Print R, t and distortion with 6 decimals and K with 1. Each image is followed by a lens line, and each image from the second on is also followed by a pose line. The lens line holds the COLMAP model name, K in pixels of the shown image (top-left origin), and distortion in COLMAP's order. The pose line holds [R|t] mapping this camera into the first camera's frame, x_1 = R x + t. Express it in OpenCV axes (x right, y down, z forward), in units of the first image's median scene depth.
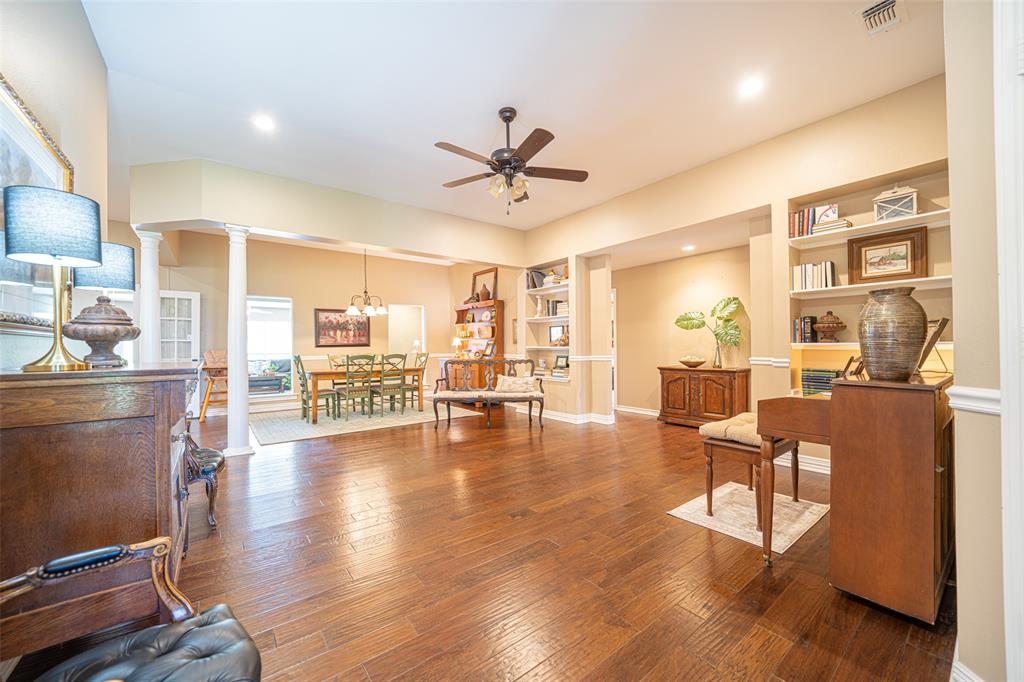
lens RADIAL K [[382.3, 0, 511.5], [0, 382.3, 343.4], [0, 0, 1]] dist [-0.011993, 0.000356]
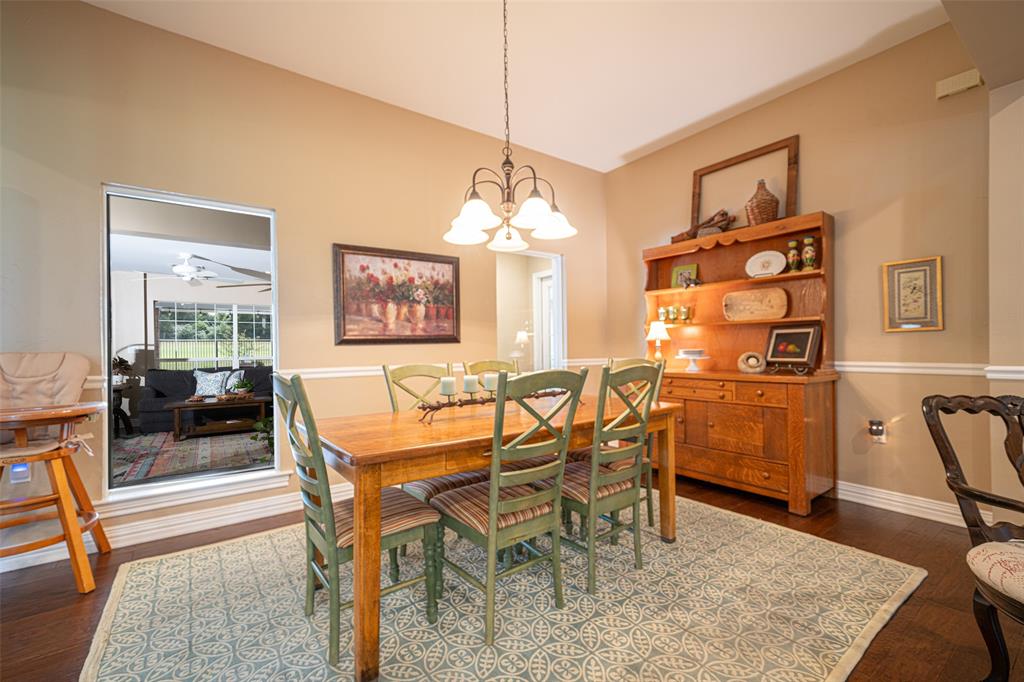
lens RADIAL K [[435.3, 0, 511.2], [0, 435.3, 342.4], [0, 0, 1]] dist [0.001853, 0.000022]
pose [[0.999284, -0.003331, -0.037678, -0.400473], [0.003188, 0.999987, -0.003863, 0.012977], [0.037690, 0.003740, 0.999282, 0.706568]]
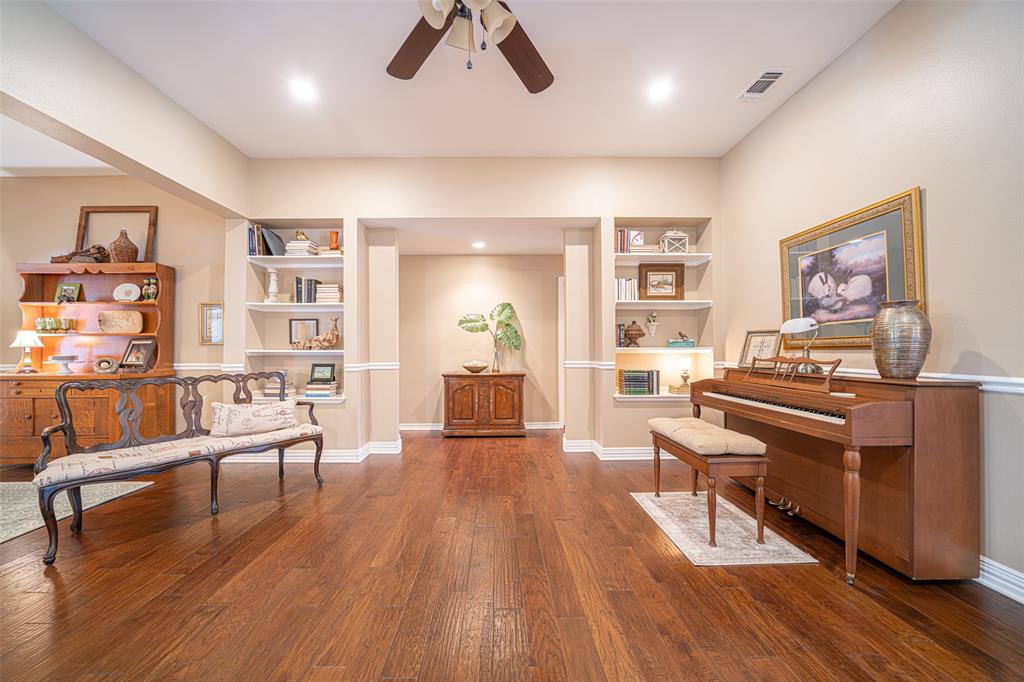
lens RADIAL K [[356.2, 0, 488.2], [0, 356.2, 346.1], [0, 0, 1]] dist [-0.019283, 0.000594]
pose [[0.610404, 0.013618, 0.791973, -0.184429], [-0.008269, 0.999907, -0.010821, 0.005626], [-0.792047, 0.000056, 0.610460, 0.397758]]
